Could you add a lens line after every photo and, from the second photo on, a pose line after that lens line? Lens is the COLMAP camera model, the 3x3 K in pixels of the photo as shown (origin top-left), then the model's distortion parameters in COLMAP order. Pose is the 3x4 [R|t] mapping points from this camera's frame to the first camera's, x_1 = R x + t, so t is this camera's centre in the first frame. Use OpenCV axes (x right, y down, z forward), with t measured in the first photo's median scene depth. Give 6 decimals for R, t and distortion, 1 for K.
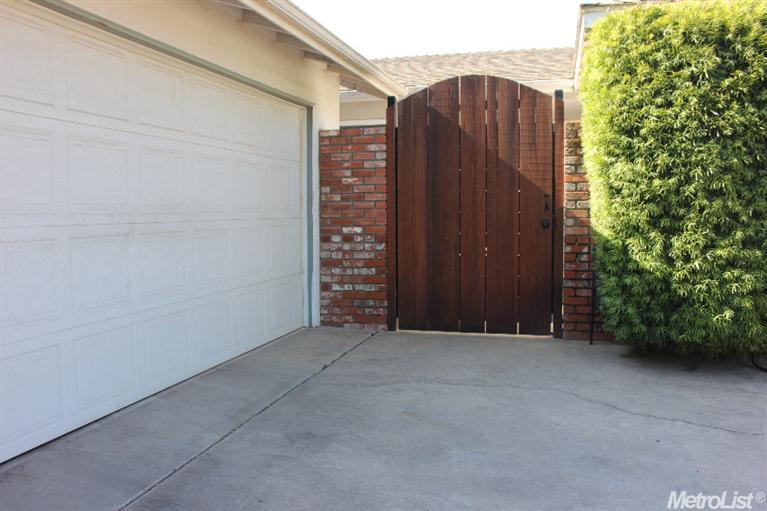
lens RADIAL K [[635.3, 0, 384.3], [0, 635.3, 255.1], [0, 0, 1]] dist [-0.138806, 0.084316]
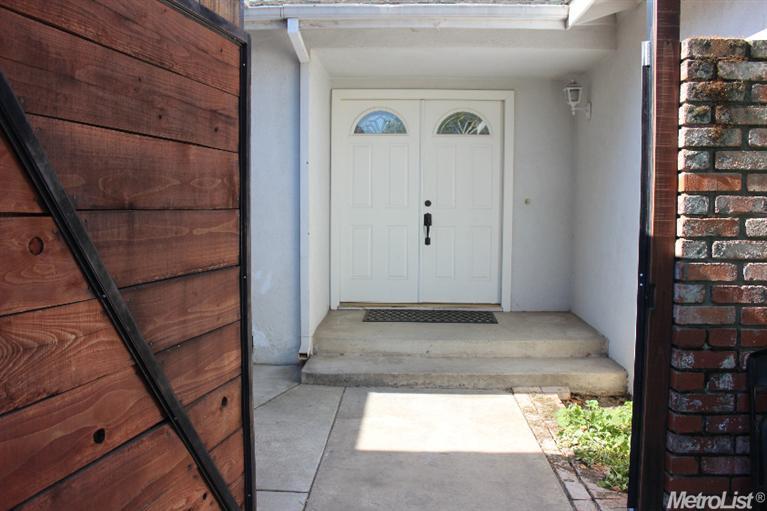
lens RADIAL K [[635.3, 0, 382.2], [0, 635.3, 254.2], [0, 0, 1]] dist [-0.138806, 0.084316]
pose [[0.976706, -0.007026, 0.214466, 0.020380], [0.005943, 0.999966, 0.005693, -0.081109], [-0.214499, -0.004286, 0.976715, 0.664417]]
